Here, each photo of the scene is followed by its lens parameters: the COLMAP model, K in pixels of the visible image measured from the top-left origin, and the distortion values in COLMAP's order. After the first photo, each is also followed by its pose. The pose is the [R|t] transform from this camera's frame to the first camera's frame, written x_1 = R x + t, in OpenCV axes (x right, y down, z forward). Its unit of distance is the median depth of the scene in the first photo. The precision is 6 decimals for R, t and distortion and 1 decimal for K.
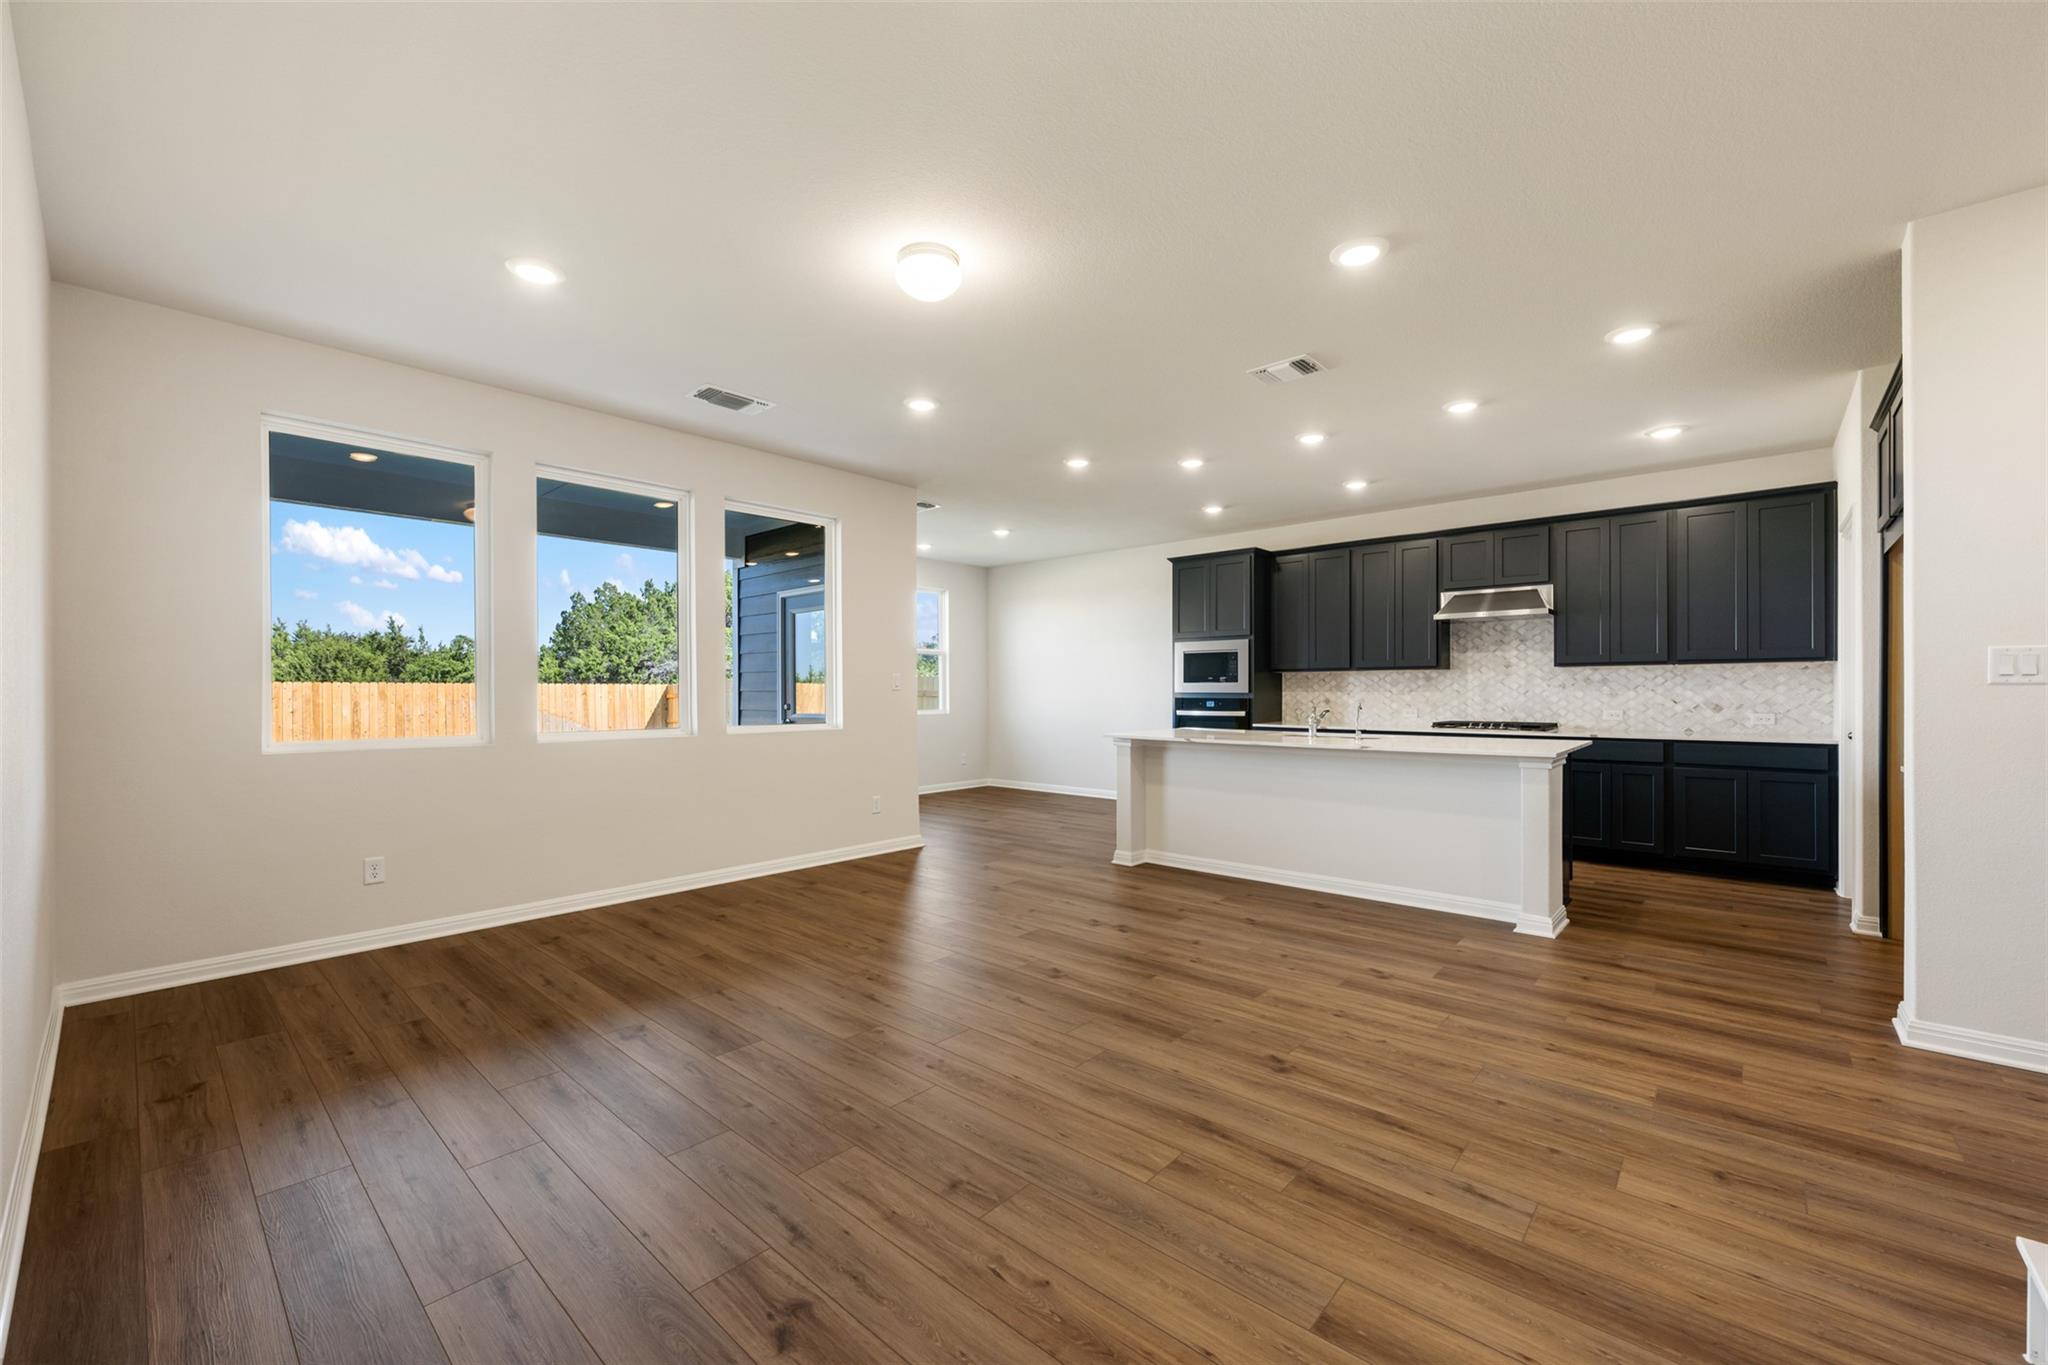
lens RADIAL K [[811.7, 0, 1021.2], [0, 811.7, 703.3], [0, 0, 1]] dist [-0.000693, 0.000114]
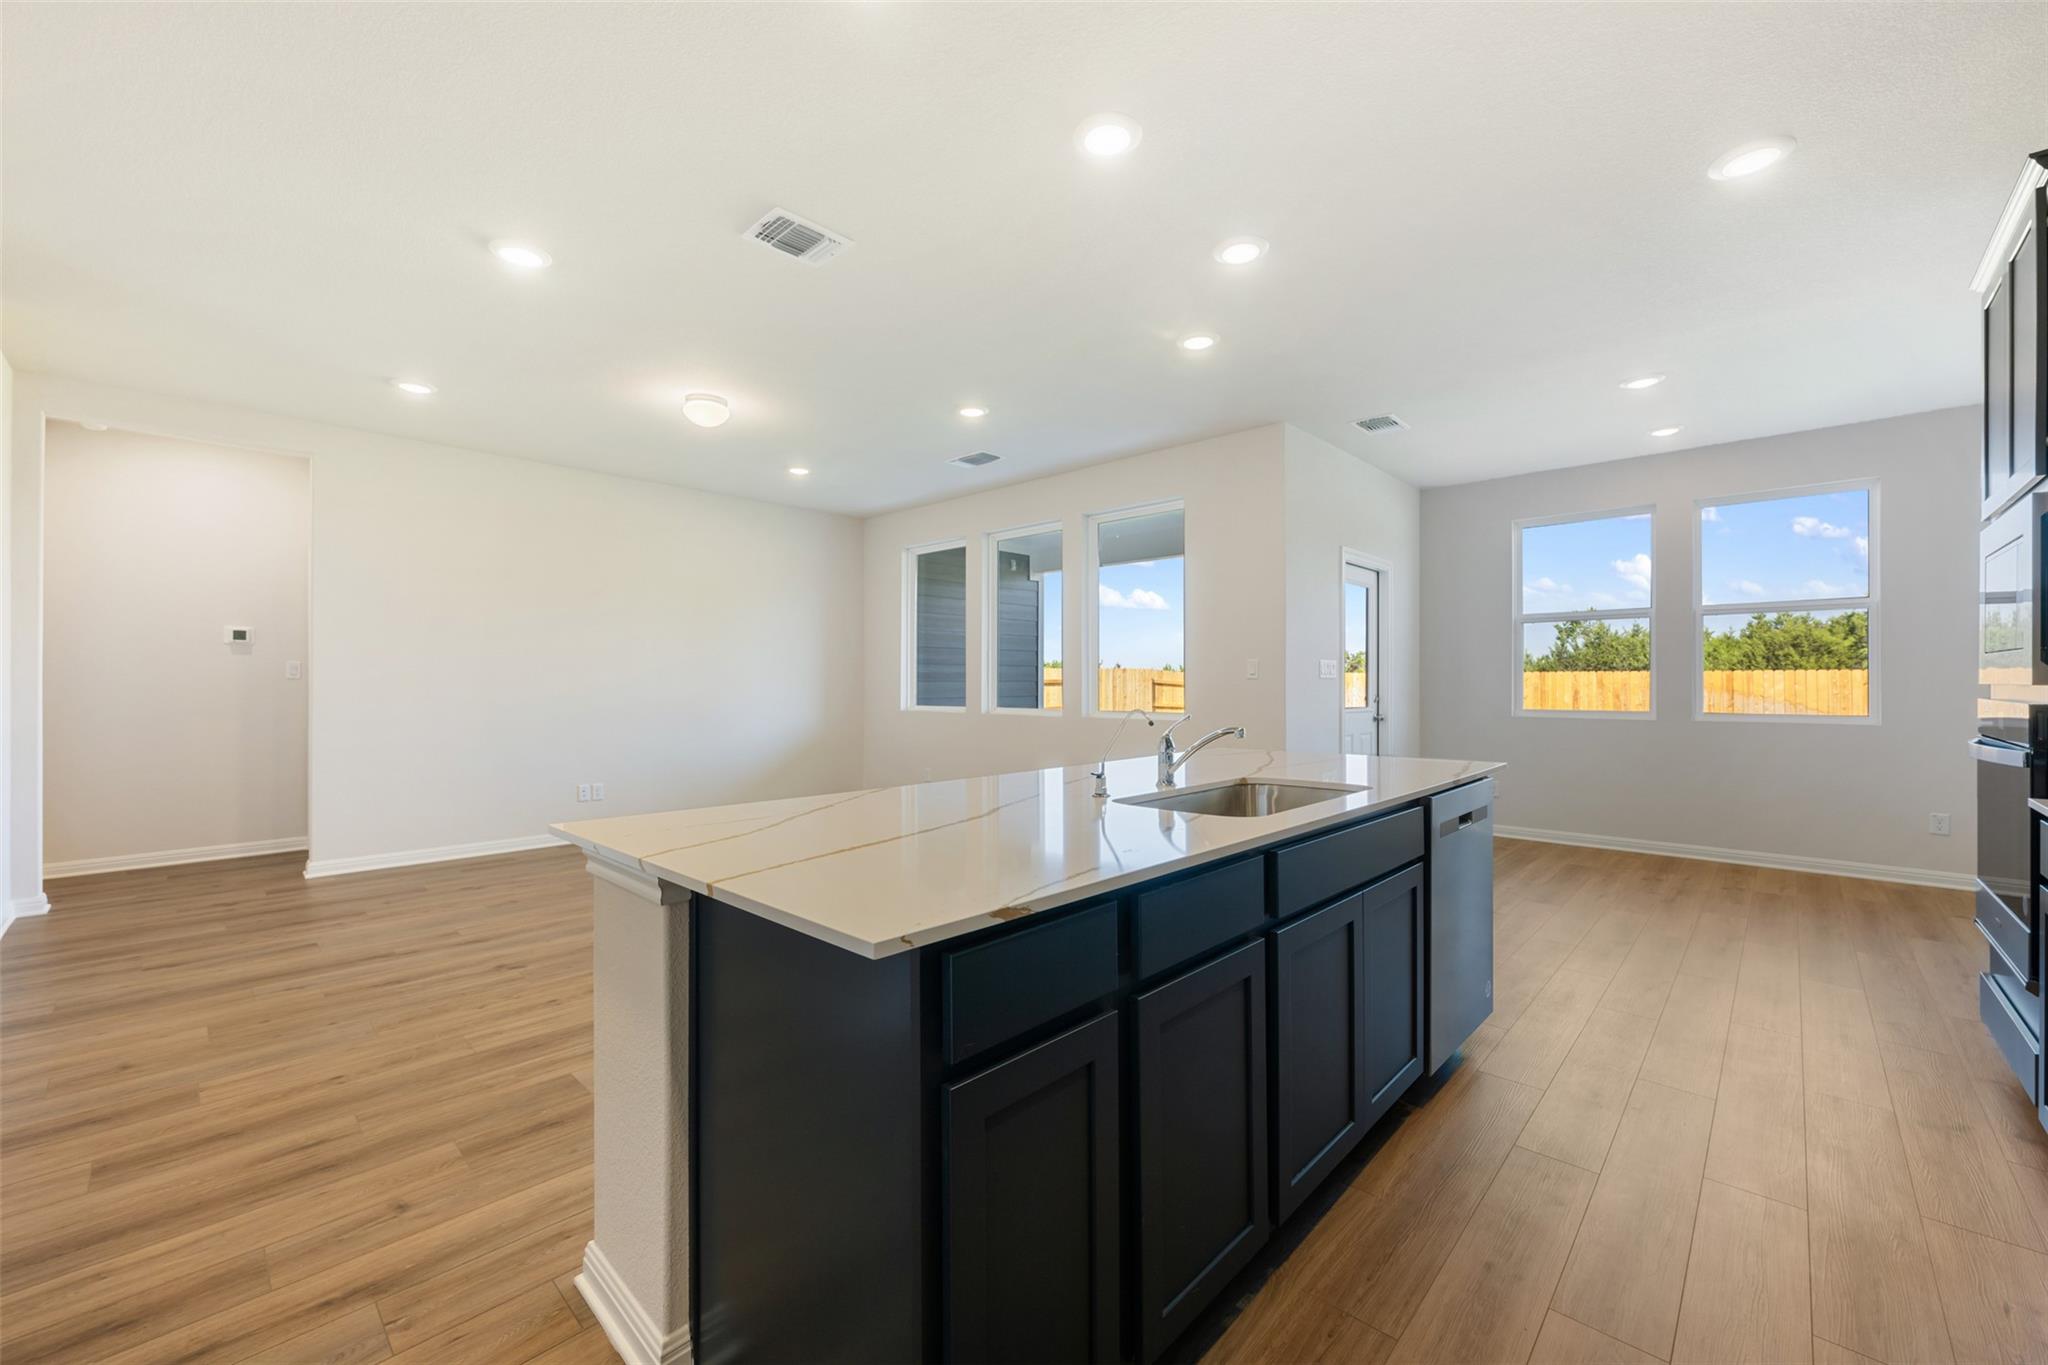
lens RADIAL K [[811.7, 0, 1023.8], [0, 811.7, 681.0], [0, 0, 1]] dist [-0.000693, 0.000114]
pose [[-0.028765, 0.001072, -0.999586, 1.412673], [-0.014340, 0.999896, 0.001485, -0.023938], [0.999483, 0.014377, -0.028746, 1.645211]]
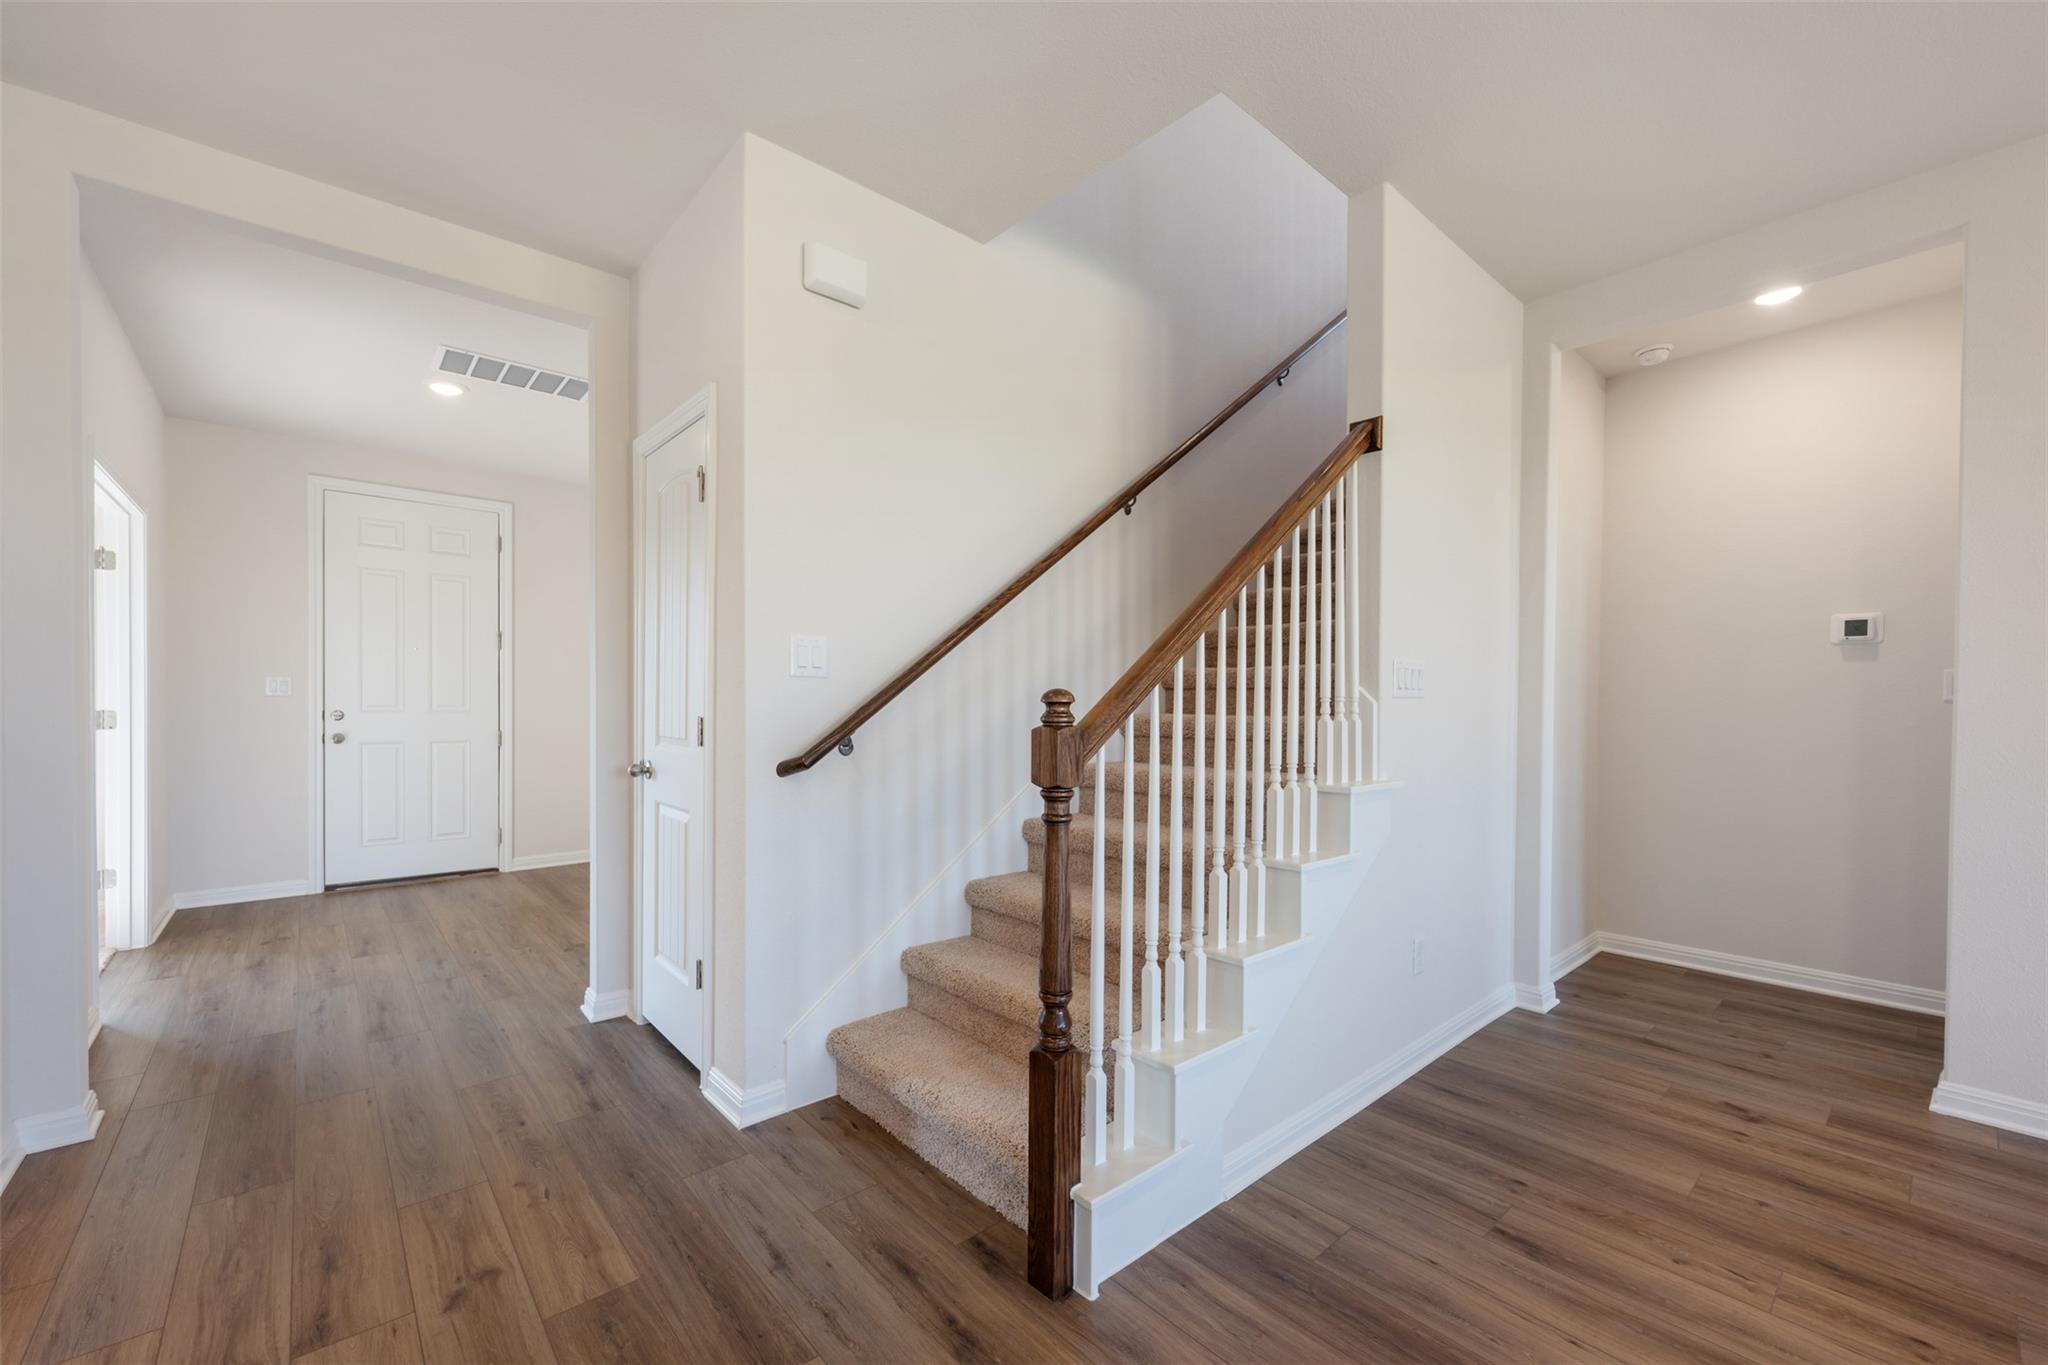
lens RADIAL K [[811.7, 0, 1014.7], [0, 811.7, 716.0], [0, 0, 1]] dist [-0.000693, 0.000114]
pose [[-0.991965, -0.004275, 0.126440, 0.598598], [-0.000375, 0.999524, 0.030847, -0.014076], [-0.126511, 0.030552, -0.991495, 1.036534]]
